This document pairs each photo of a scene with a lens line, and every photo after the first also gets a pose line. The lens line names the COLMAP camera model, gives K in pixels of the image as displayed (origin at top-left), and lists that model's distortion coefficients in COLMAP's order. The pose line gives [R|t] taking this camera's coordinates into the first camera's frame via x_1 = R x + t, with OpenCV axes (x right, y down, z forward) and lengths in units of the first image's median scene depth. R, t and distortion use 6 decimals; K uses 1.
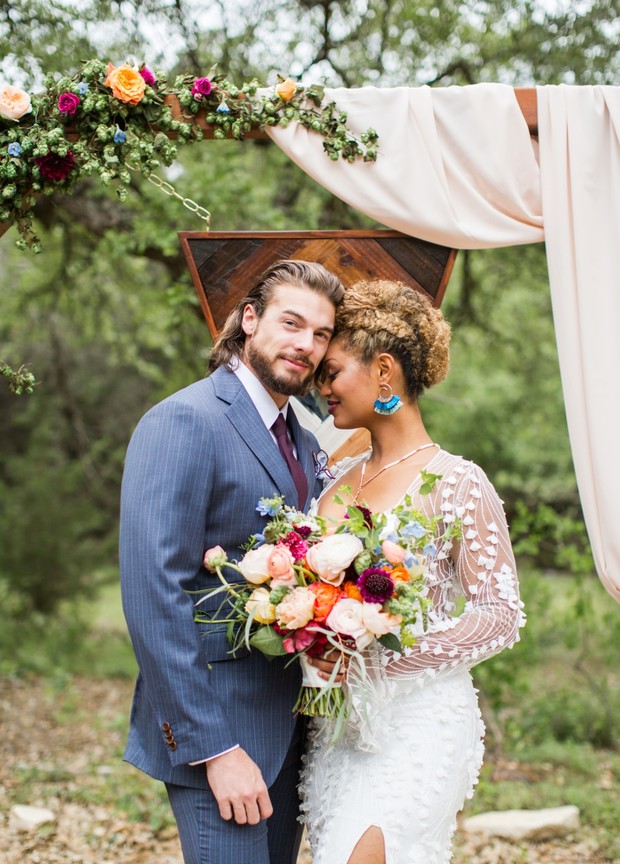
lens RADIAL K [[1457.6, 0, 313.3], [0, 1457.6, 470.7], [0, 0, 1]] dist [-0.123768, 0.002593]
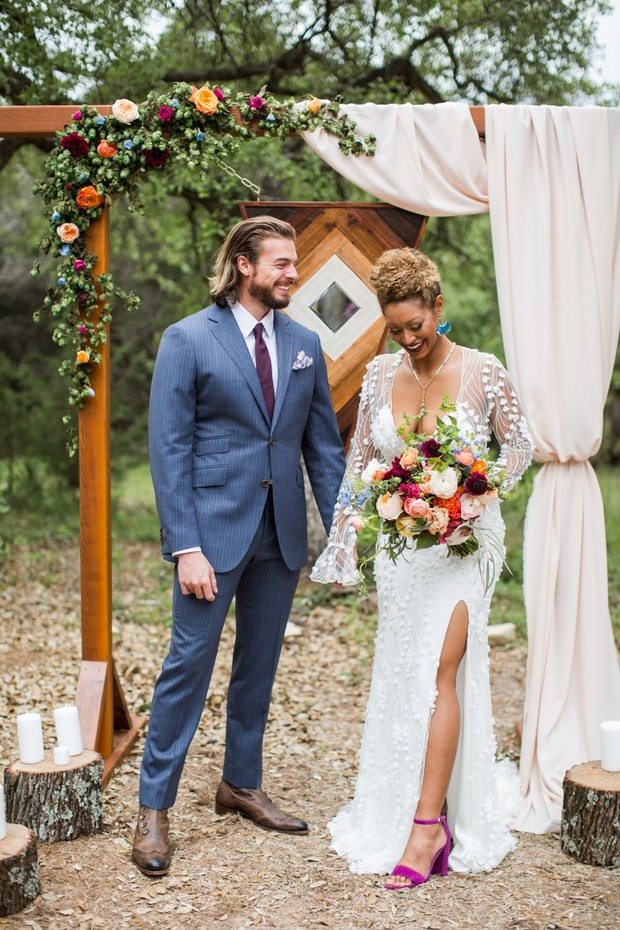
lens RADIAL K [[1346.6, 0, 310.0], [0, 1346.6, 465.0], [0, 0, 1]] dist [-0.174719, 0.379065]
pose [[0.999898, 0.011739, 0.008118, -0.029266], [-0.012255, 0.997693, 0.066765, 0.009744], [-0.007315, -0.066857, 0.997736, -0.370951]]
